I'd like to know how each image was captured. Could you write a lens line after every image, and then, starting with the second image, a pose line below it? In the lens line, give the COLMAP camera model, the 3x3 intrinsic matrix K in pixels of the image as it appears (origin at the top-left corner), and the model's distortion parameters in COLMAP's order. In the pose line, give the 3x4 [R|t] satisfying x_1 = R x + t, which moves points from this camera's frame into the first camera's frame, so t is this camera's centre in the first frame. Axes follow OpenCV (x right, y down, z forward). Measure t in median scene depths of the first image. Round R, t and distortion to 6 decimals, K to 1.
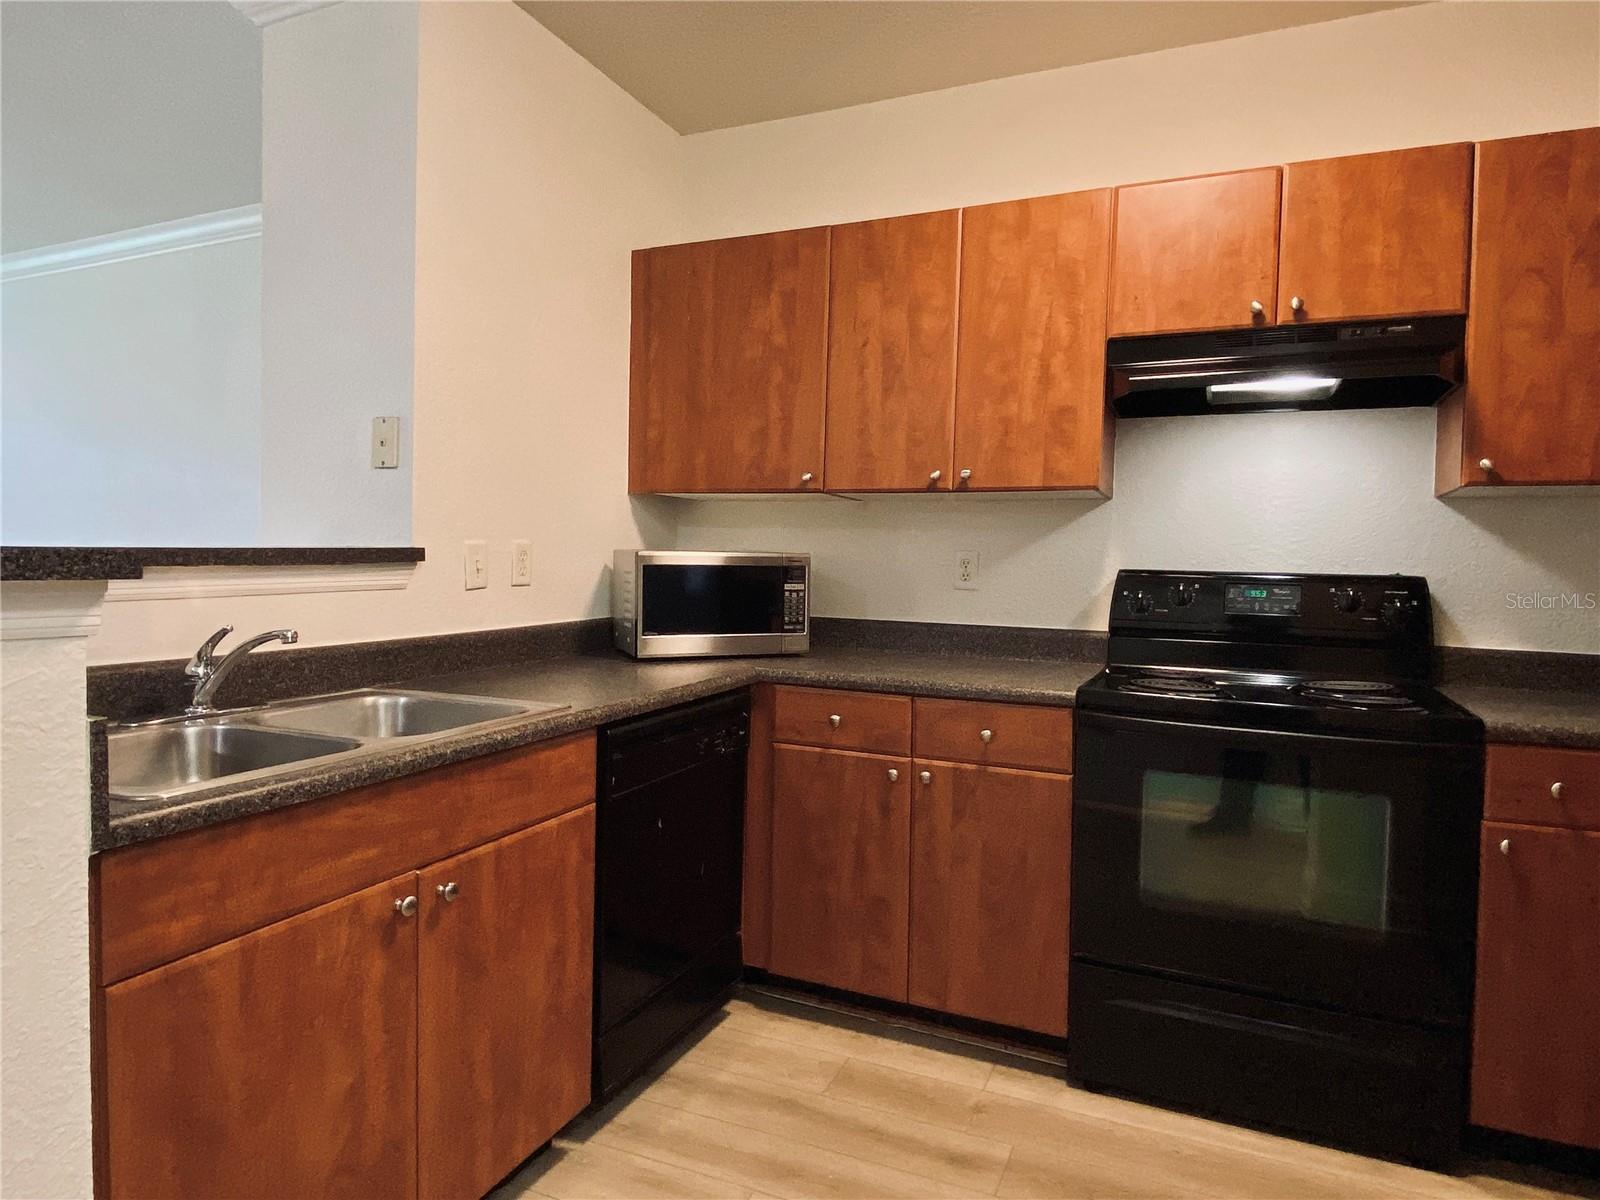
lens RADIAL K [[962.2, 0, 798.4], [0, 962.2, 593.0], [0, 0, 1]] dist [0.084657, -0.105440]
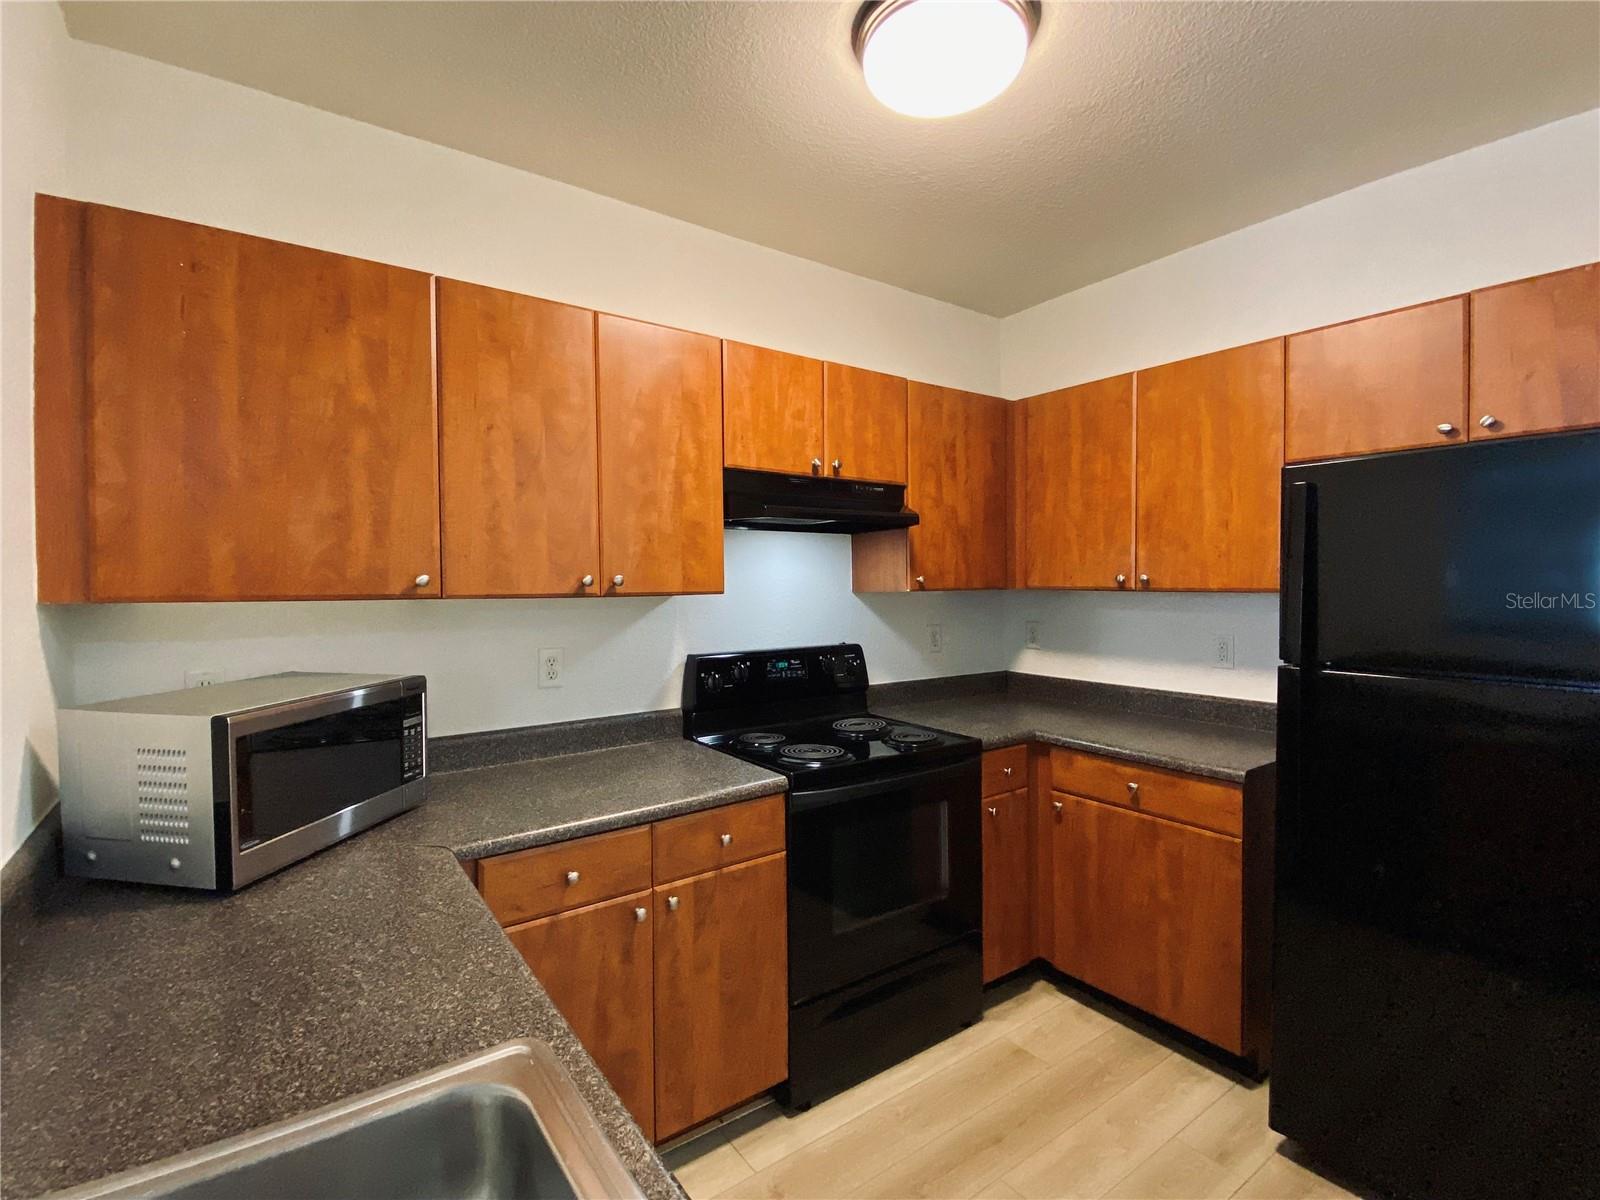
lens RADIAL K [[719.2, 0, 783.2], [0, 719.2, 595.5], [0, 0, 1]] dist [0.041486, -0.036087]
pose [[0.502979, -0.041878, 0.863283, -0.423613], [0.048355, 0.998625, 0.020271, -0.125253], [-0.862945, 0.031548, 0.504312, 0.524177]]
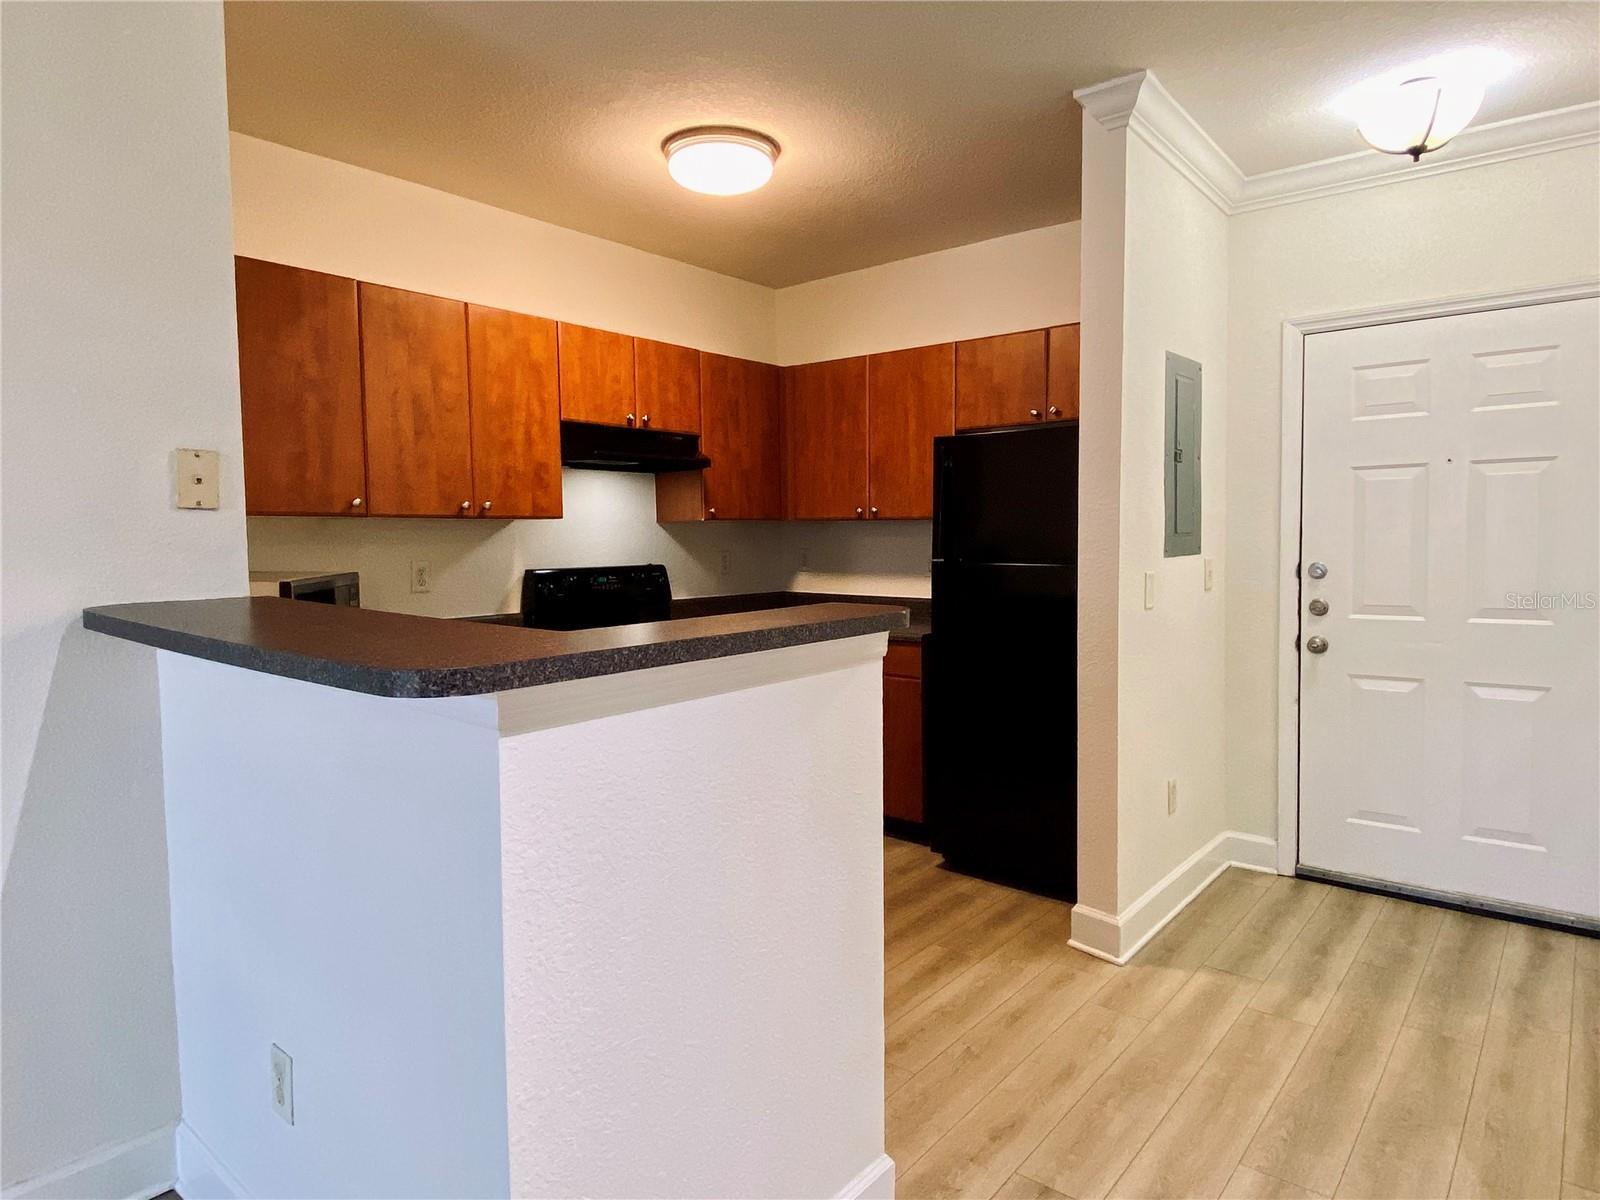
lens RADIAL K [[962.2, 0, 798.4], [0, 962.2, 593.0], [0, 0, 1]] dist [0.084657, -0.105440]
pose [[0.250906, -0.085037, 0.964269, -1.125149], [0.048555, 0.995986, 0.075200, -0.091266], [-0.966793, 0.027952, 0.254028, 0.271388]]
